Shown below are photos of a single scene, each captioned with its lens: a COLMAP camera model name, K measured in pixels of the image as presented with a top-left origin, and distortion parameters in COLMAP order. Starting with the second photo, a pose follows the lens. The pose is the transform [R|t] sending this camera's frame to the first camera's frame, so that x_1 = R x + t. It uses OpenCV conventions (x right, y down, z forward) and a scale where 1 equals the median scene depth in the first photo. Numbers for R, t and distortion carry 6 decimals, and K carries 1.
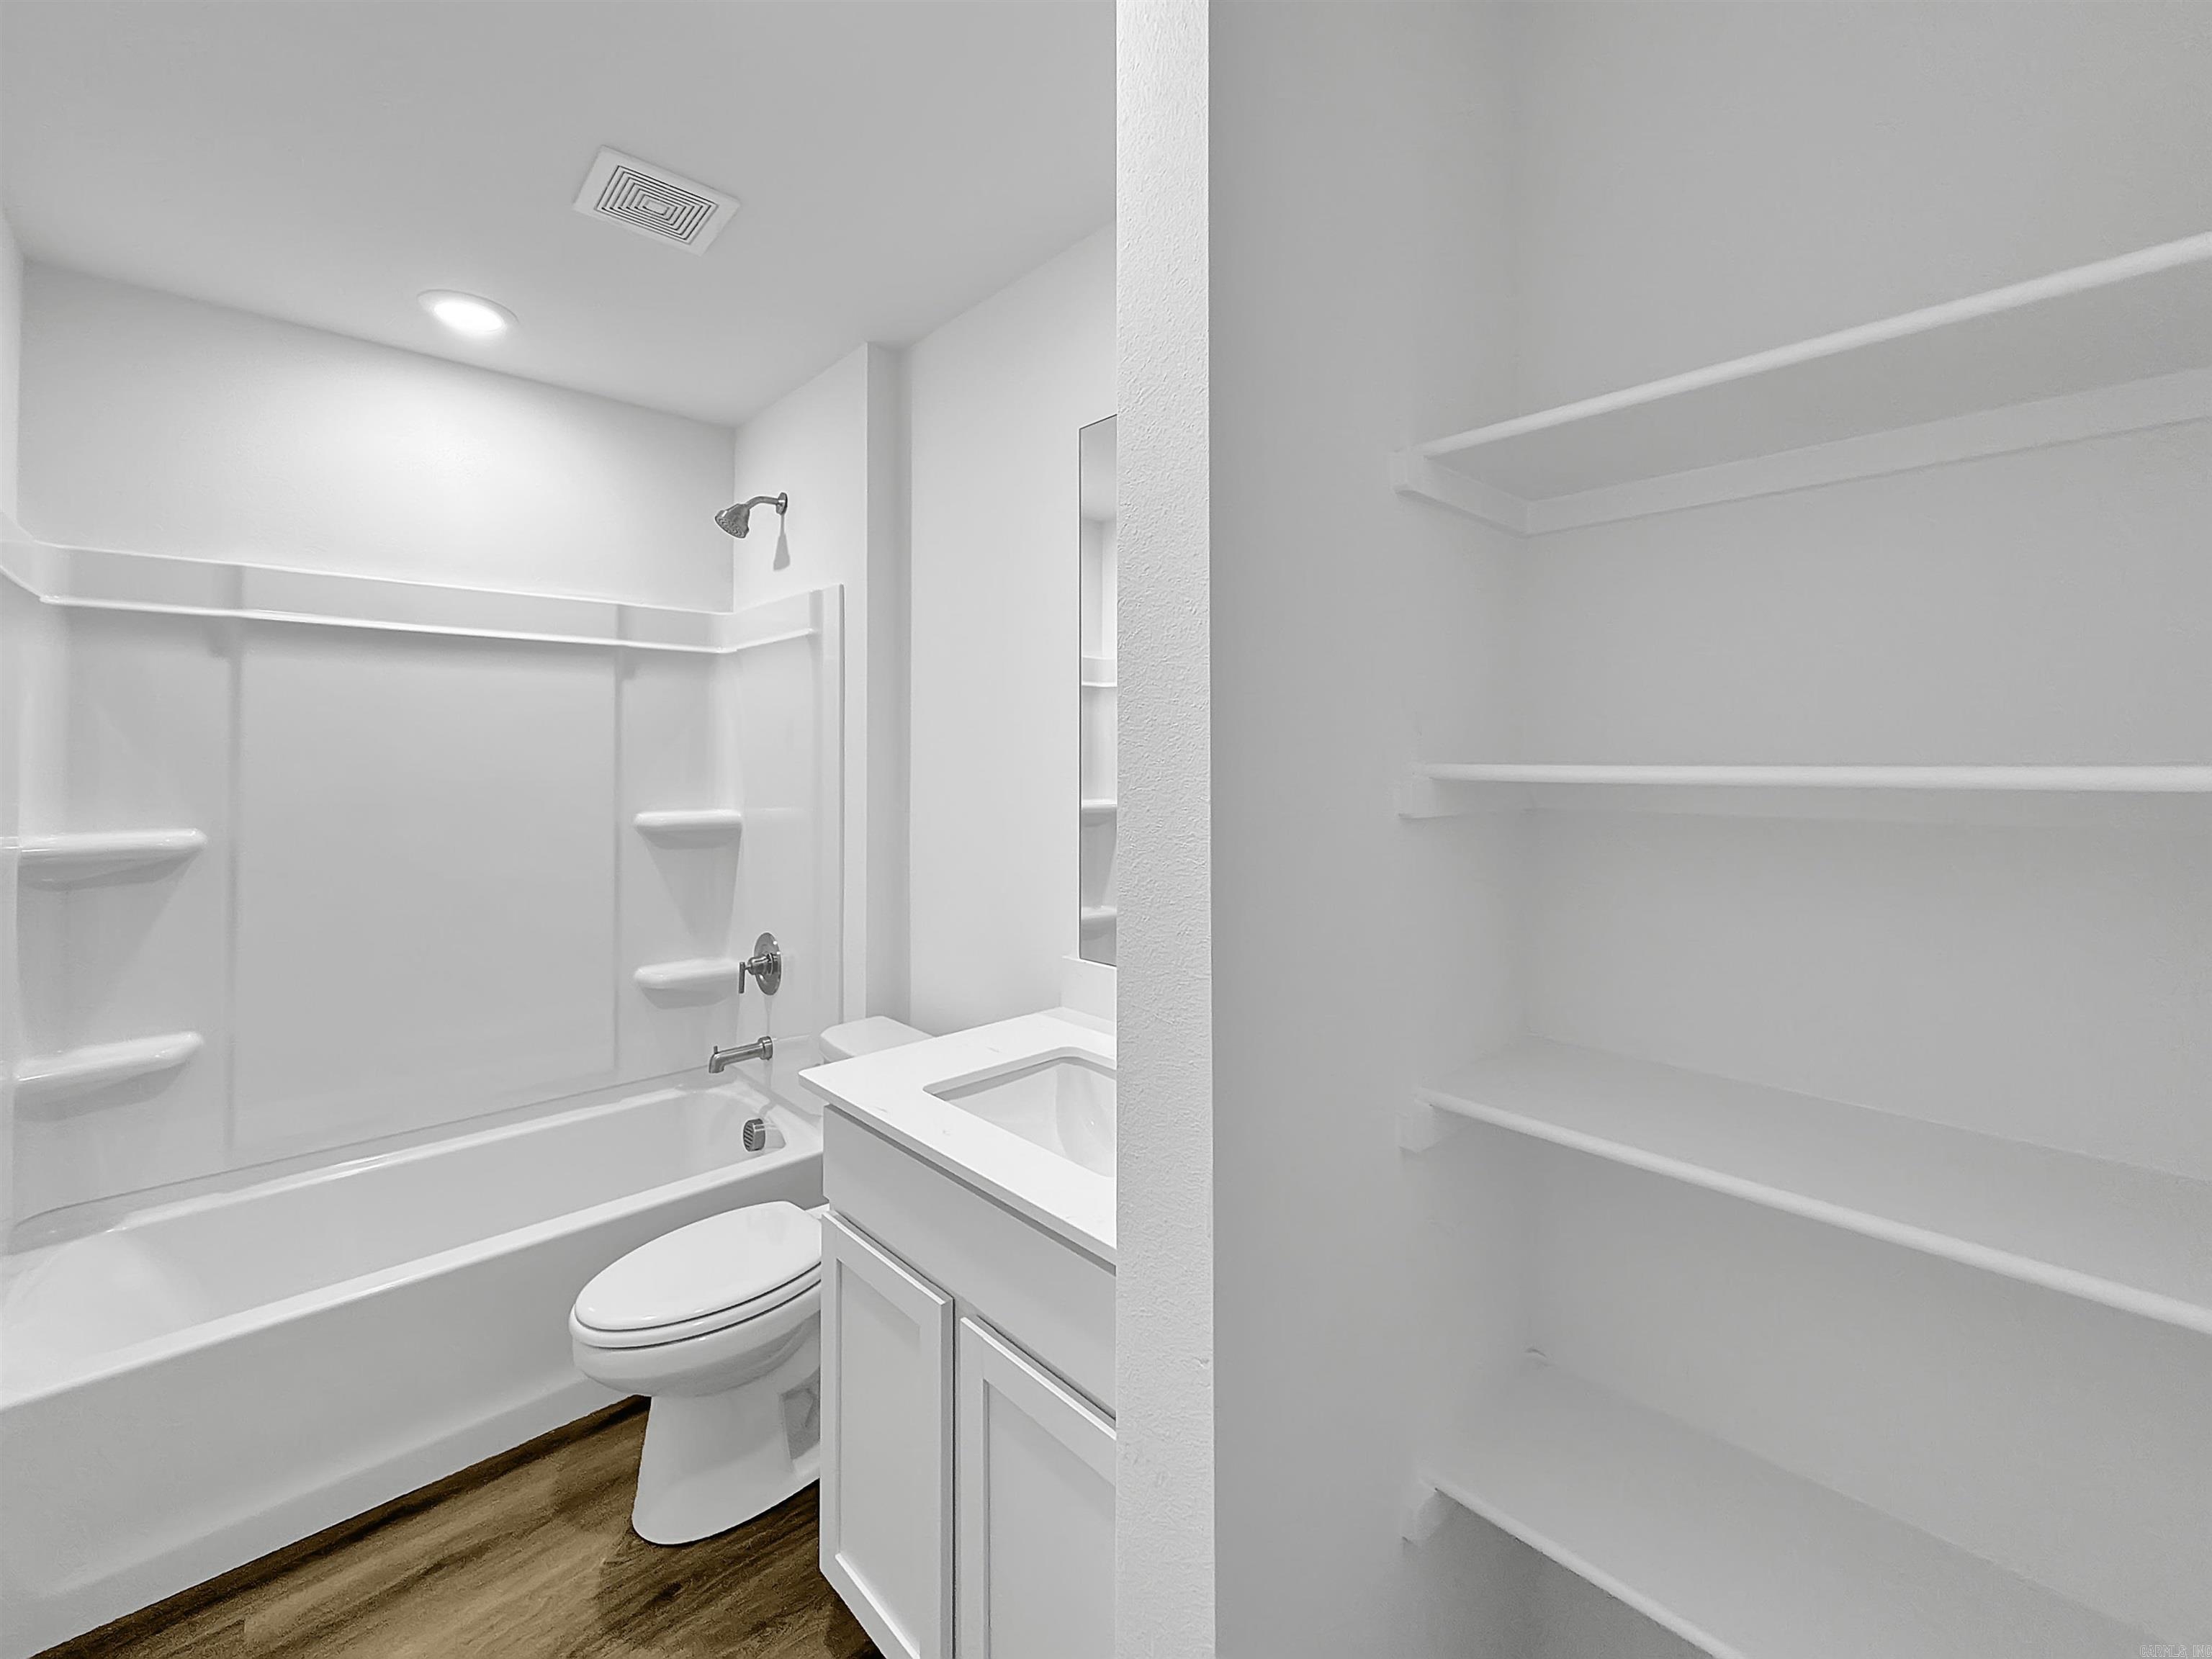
lens RADIAL K [[907.8, 0, 1157.4], [0, 907.8, 750.0], [0, 0, 1]] dist [-0.001778, -0.000797]
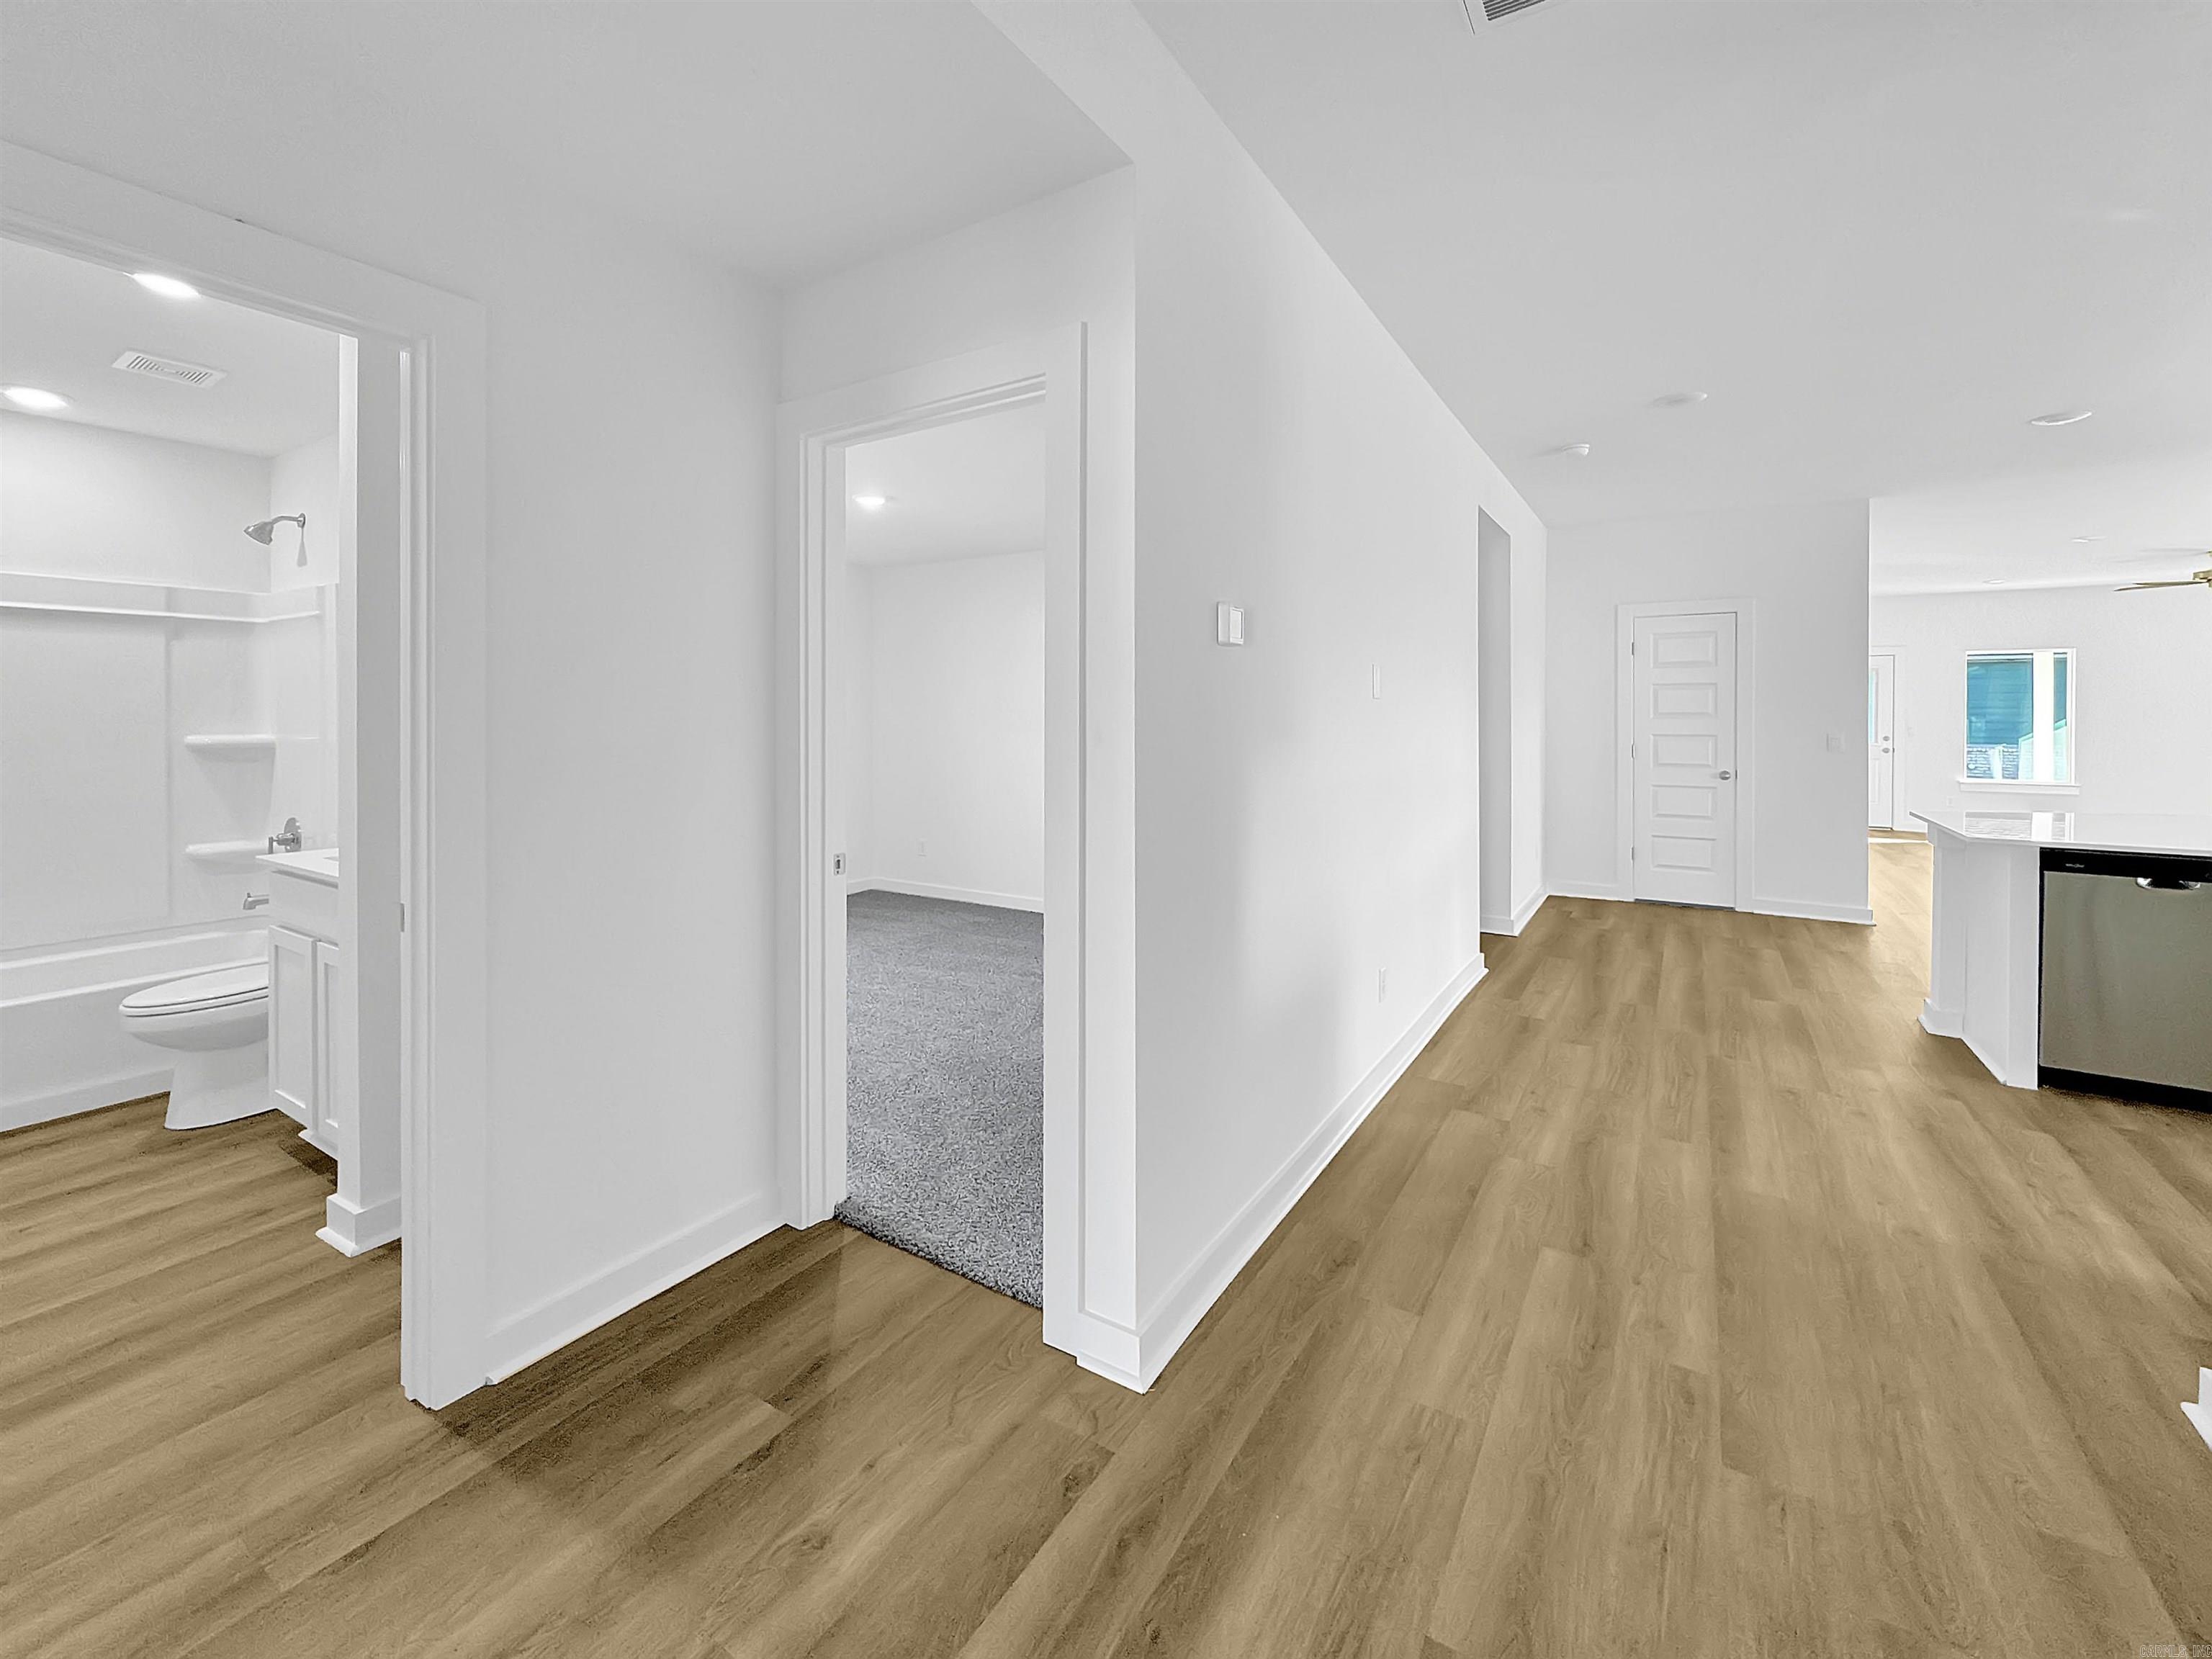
lens RADIAL K [[907.8, 0, 1103.6], [0, 907.8, 729.7], [0, 0, 1]] dist [-0.001778, -0.000797]
pose [[0.975307, 0.001692, 0.220846, 0.512273], [-0.006221, 0.999784, 0.019813, 0.023778], [-0.220765, -0.020698, 0.975107, -0.693997]]
